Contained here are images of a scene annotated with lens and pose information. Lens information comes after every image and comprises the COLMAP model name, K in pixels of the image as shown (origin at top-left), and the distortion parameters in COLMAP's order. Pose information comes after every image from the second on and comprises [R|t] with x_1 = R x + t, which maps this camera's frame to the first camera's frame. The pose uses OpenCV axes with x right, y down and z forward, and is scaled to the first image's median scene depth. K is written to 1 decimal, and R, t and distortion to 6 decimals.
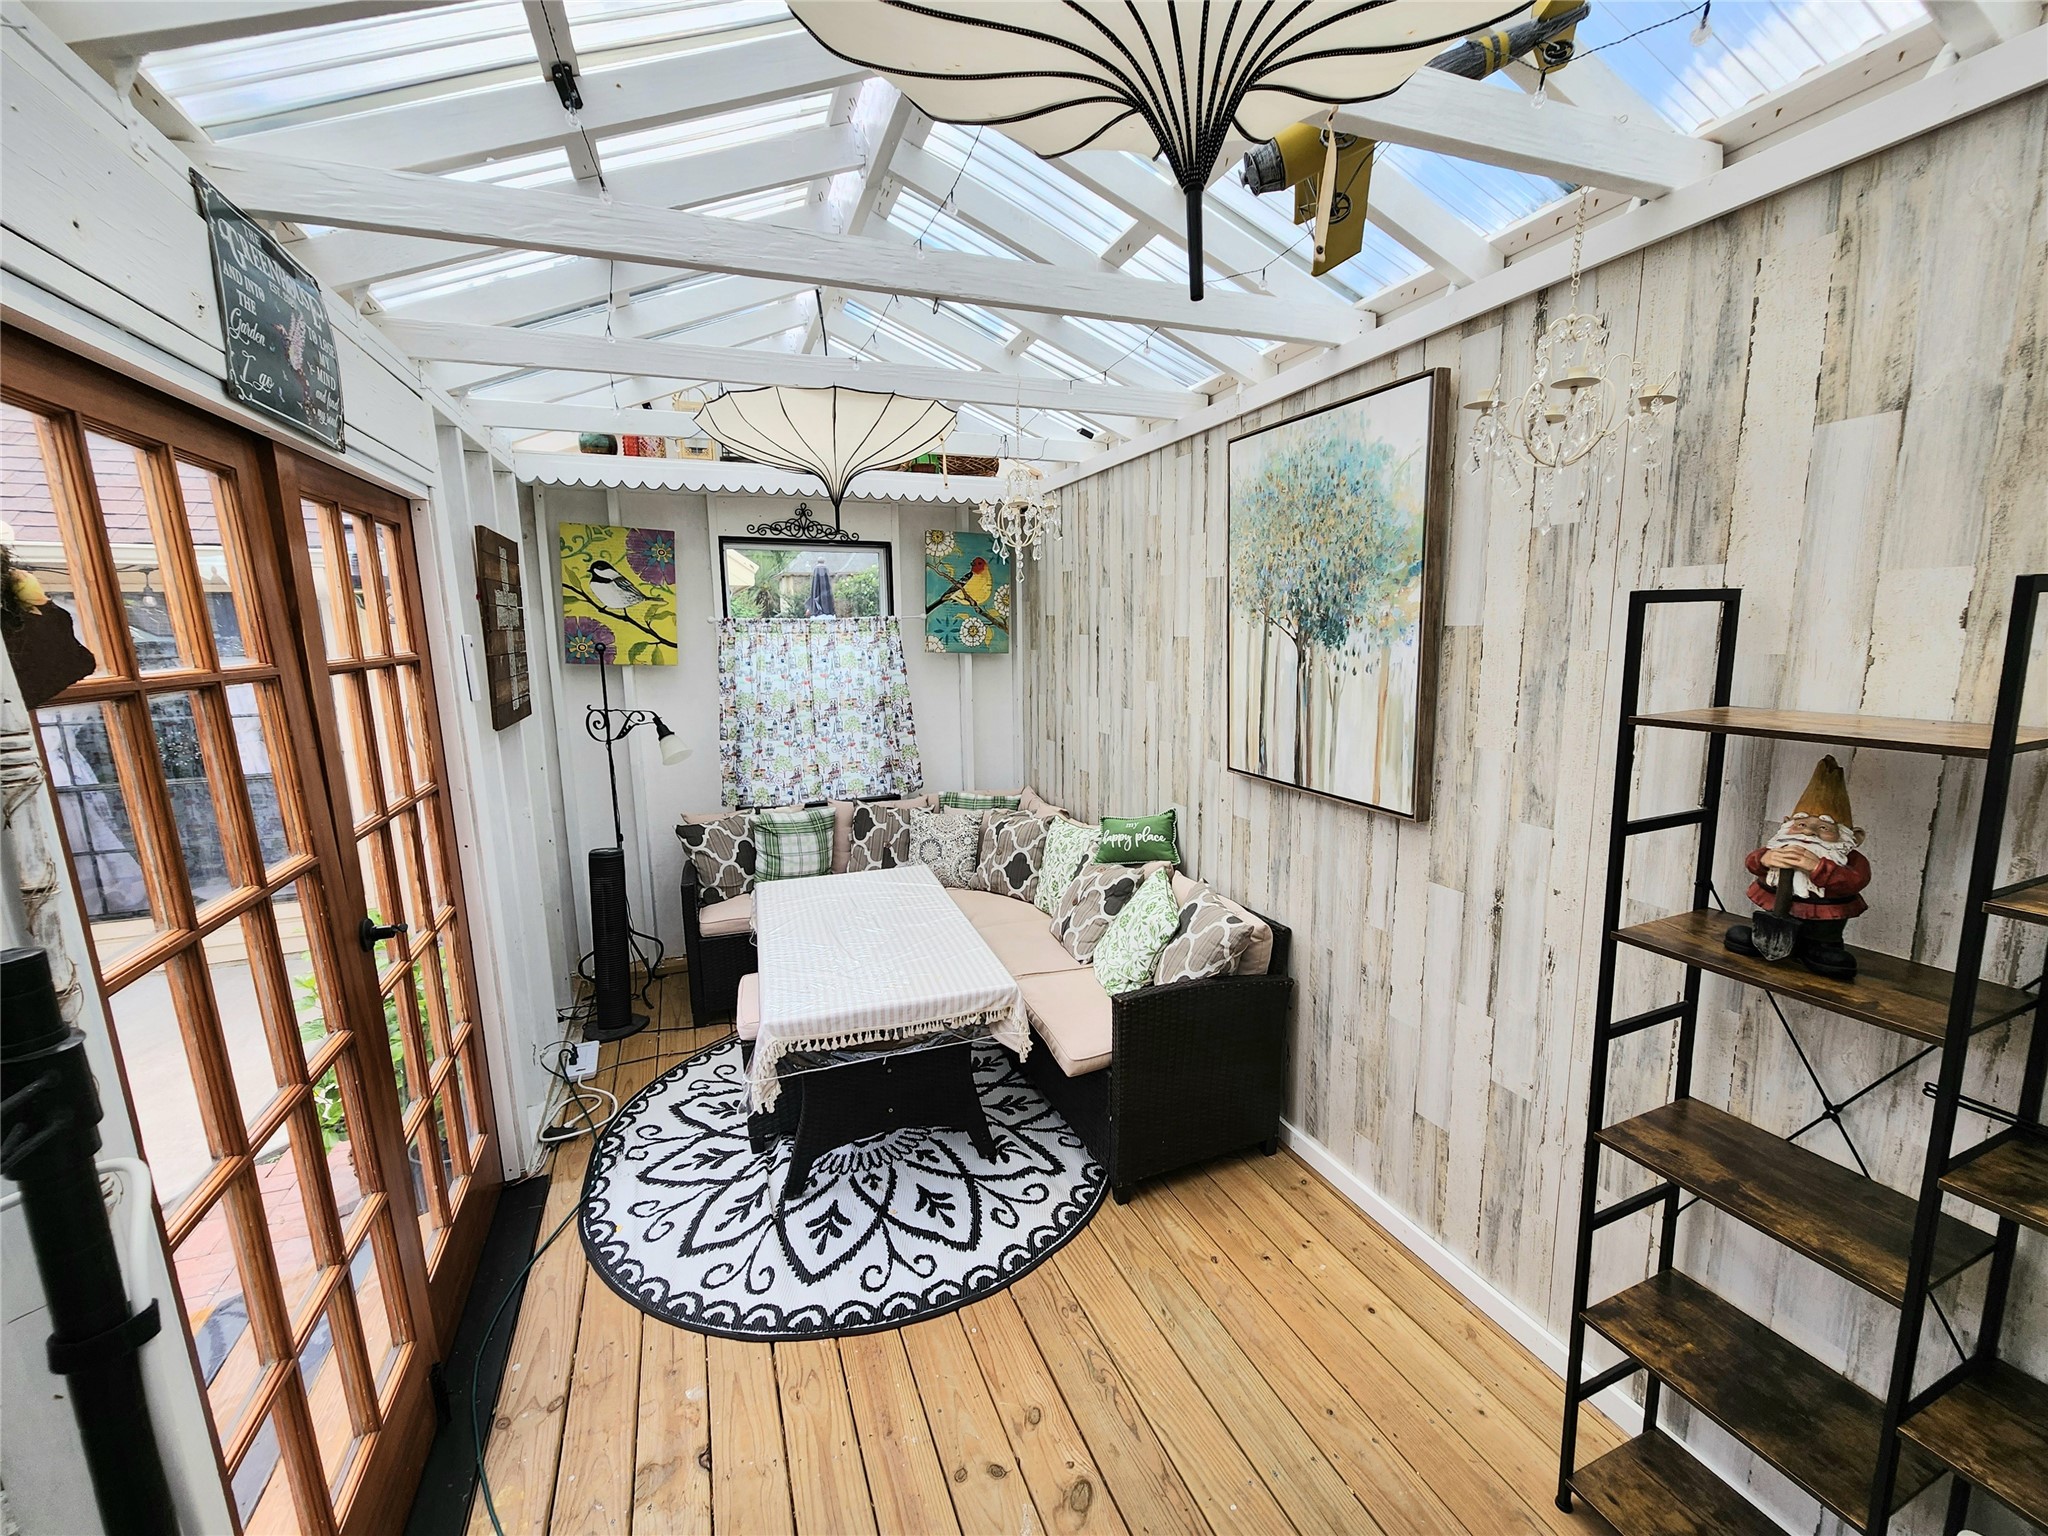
lens RADIAL K [[827.8, 0, 1035.7], [0, 827.8, 763.3], [0, 0, 1]] dist [-0.001580, -0.000421]
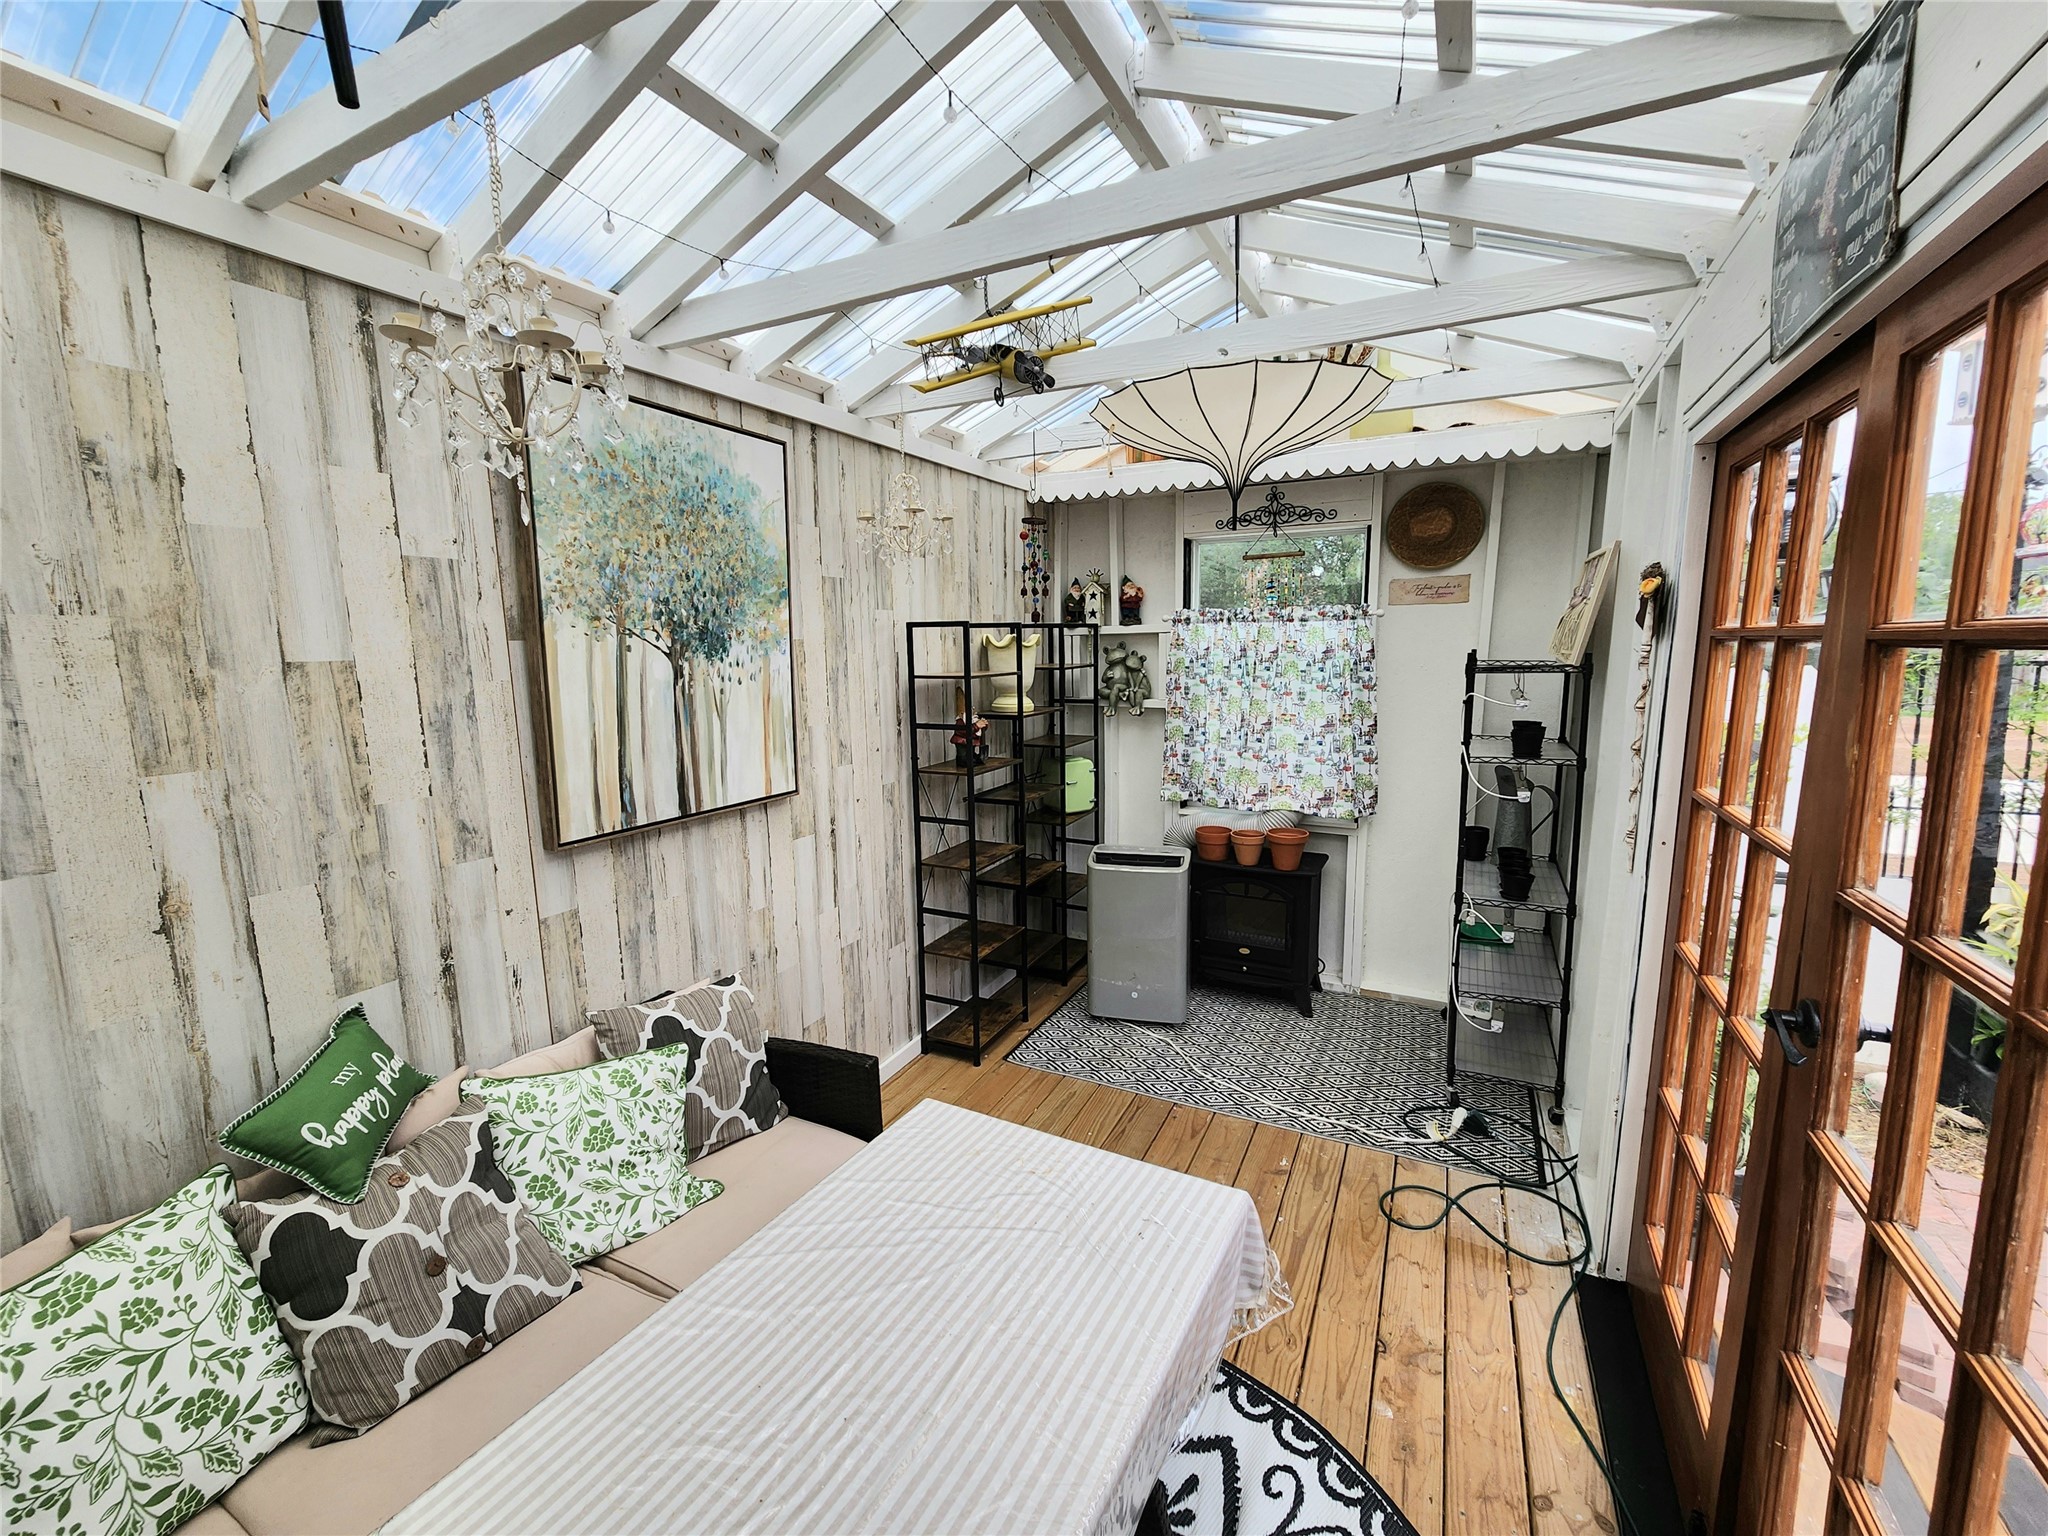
lens RADIAL K [[827.8, 0, 1031.5], [0, 827.8, 761.3], [0, 0, 1]] dist [-0.001580, -0.000421]
pose [[-0.652664, -0.074715, 0.753954, -0.649155], [0.158406, 0.959676, 0.232227, -0.192137], [-0.740903, 0.270998, -0.614511, 1.349650]]
